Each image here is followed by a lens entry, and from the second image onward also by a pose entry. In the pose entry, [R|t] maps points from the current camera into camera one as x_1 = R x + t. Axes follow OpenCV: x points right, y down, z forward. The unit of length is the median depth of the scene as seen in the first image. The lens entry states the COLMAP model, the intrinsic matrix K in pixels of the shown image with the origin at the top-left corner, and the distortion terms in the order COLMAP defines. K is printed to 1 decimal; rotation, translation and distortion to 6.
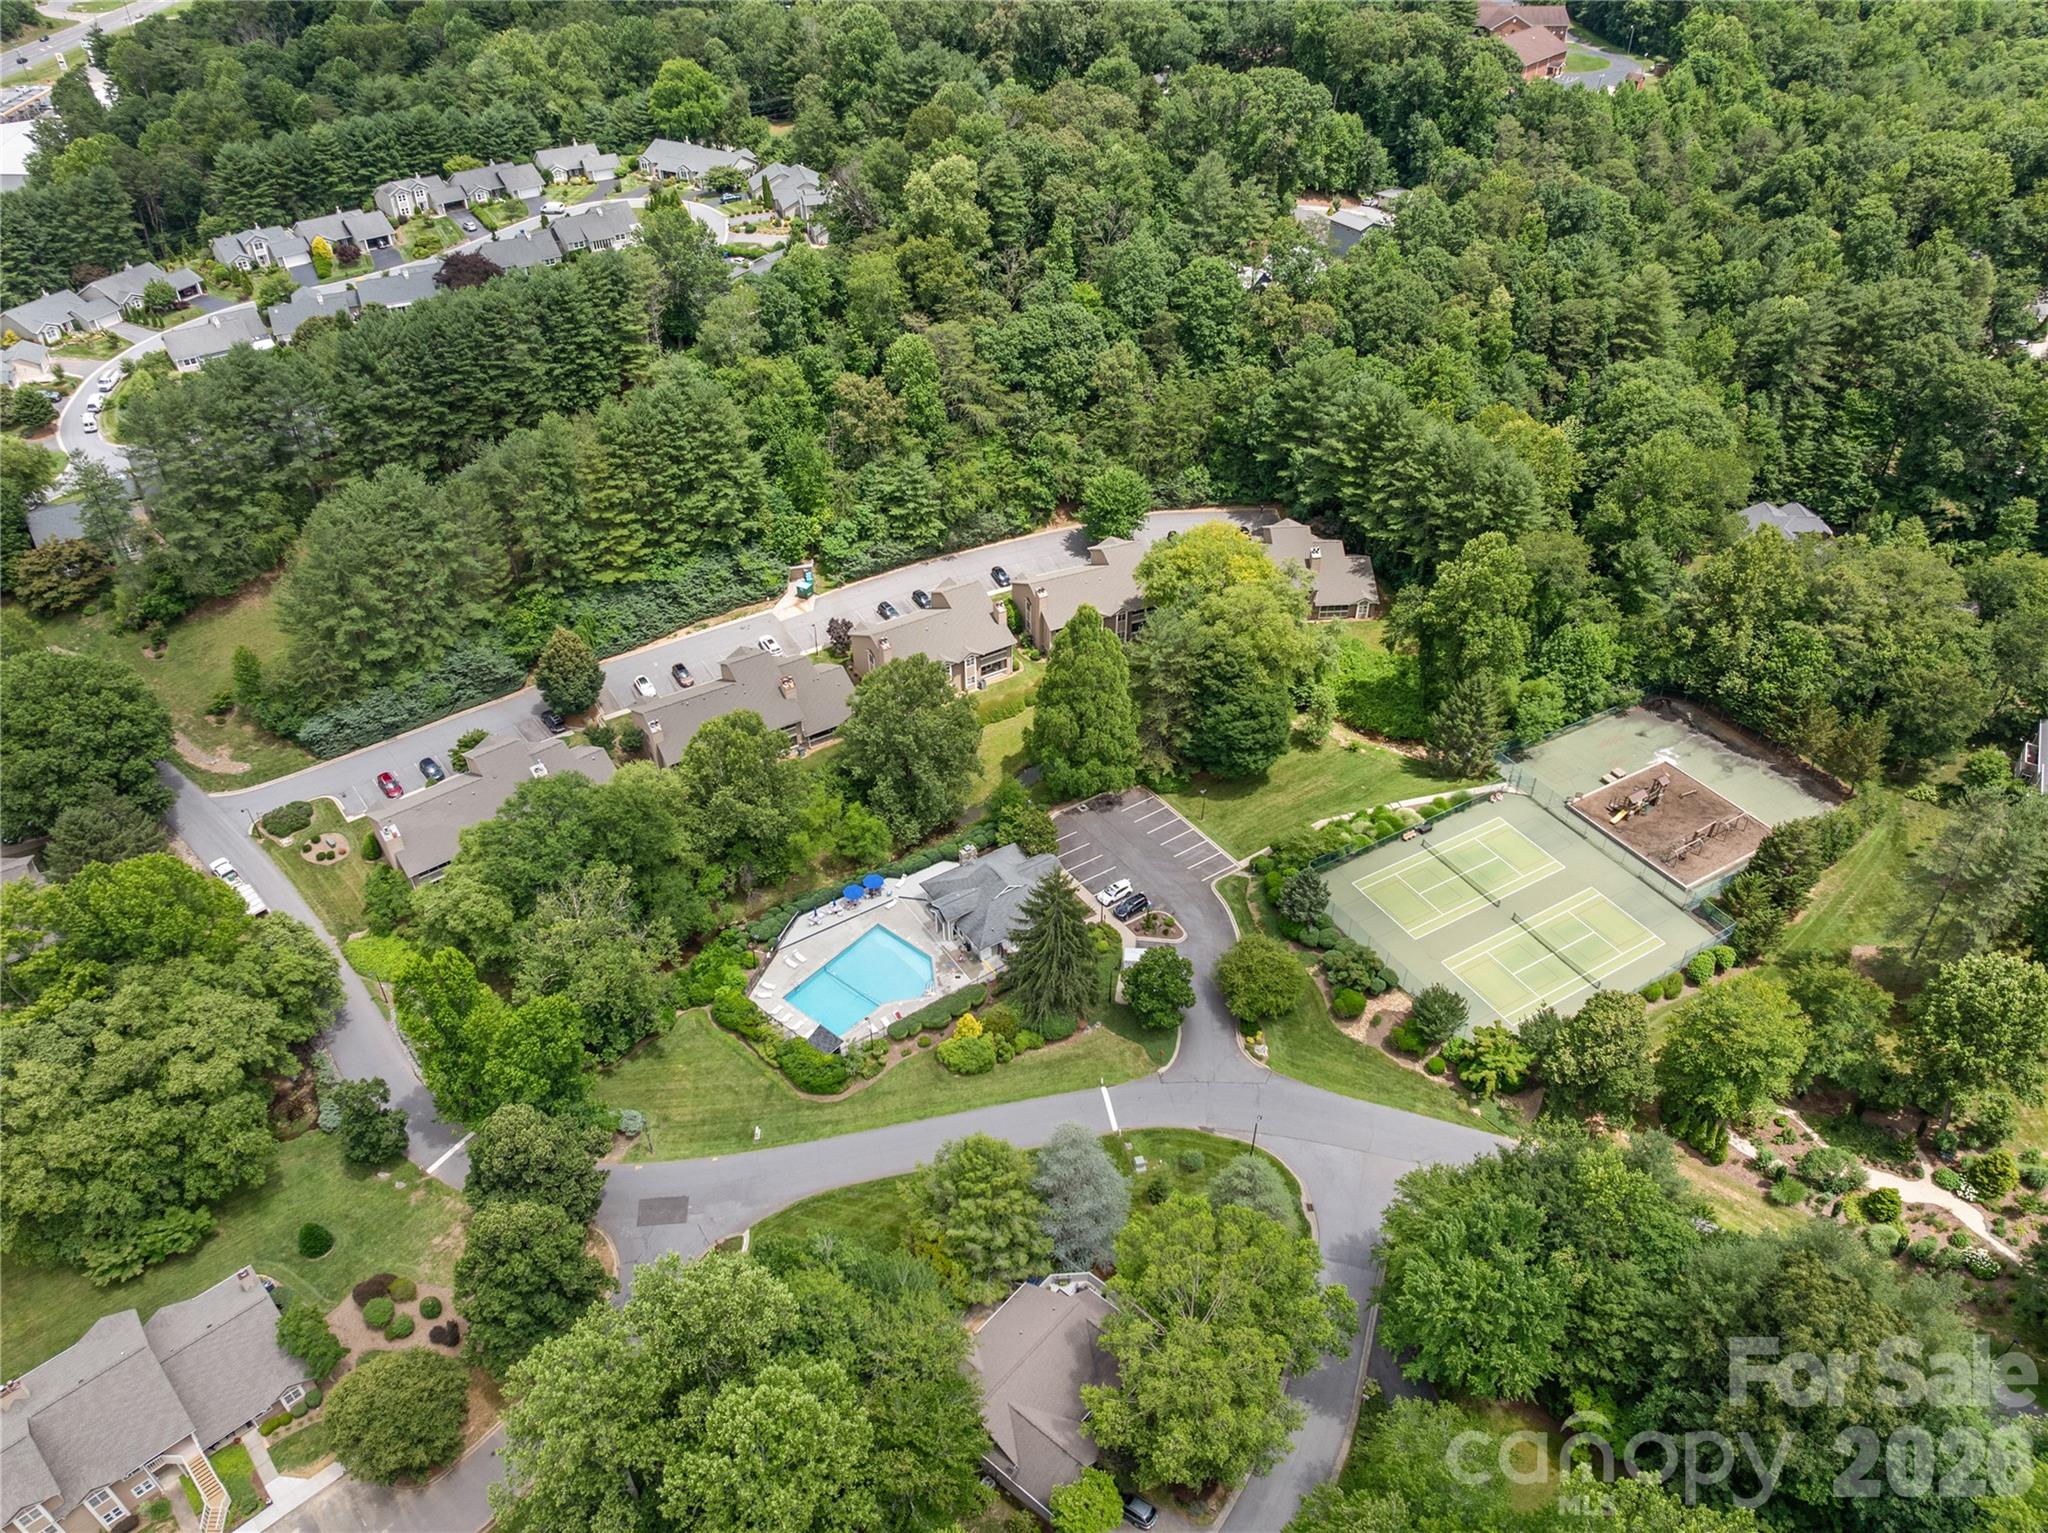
lens RADIAL K [[1445.3, 0, 1023.5], [0, 1445.3, 785.8], [0, 0, 1]] dist [-0.039845, 0.002971]
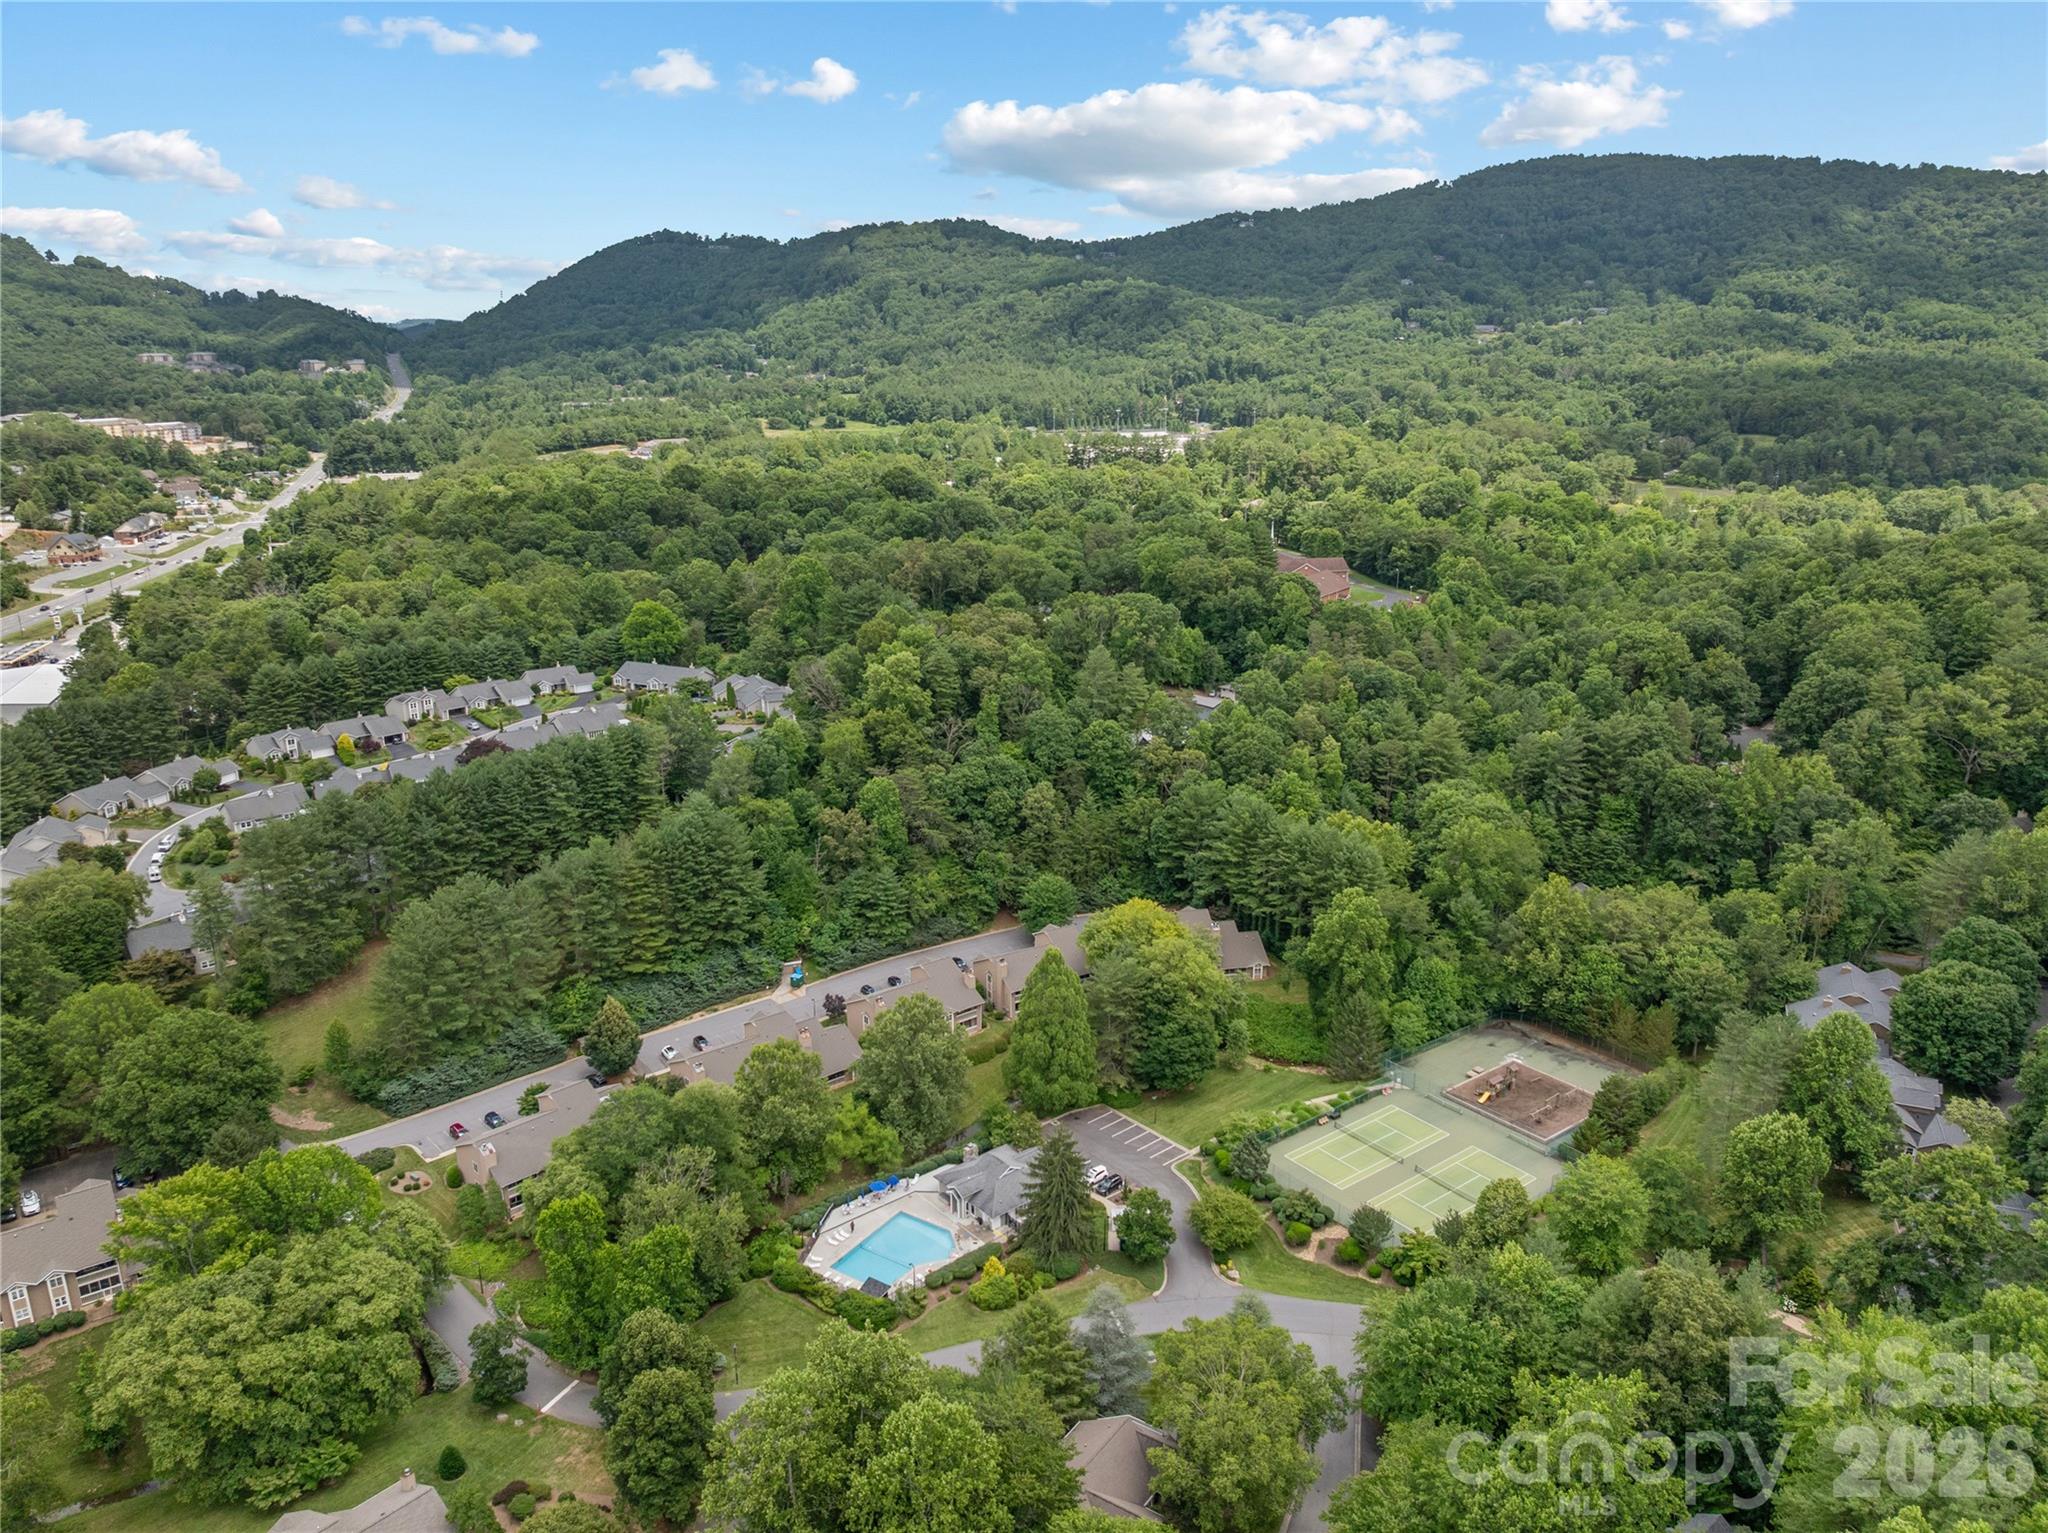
lens RADIAL K [[1465.8, 0, 1024.0], [0, 1465.8, 766.5], [0, 0, 1]] dist [0.000388, -0.120590]
pose [[0.993387, -0.028670, 0.111174, -0.098067], [0.068182, 0.926395, -0.370328, 0.166570], [-0.092374, 0.375459, 0.922224, -0.205210]]
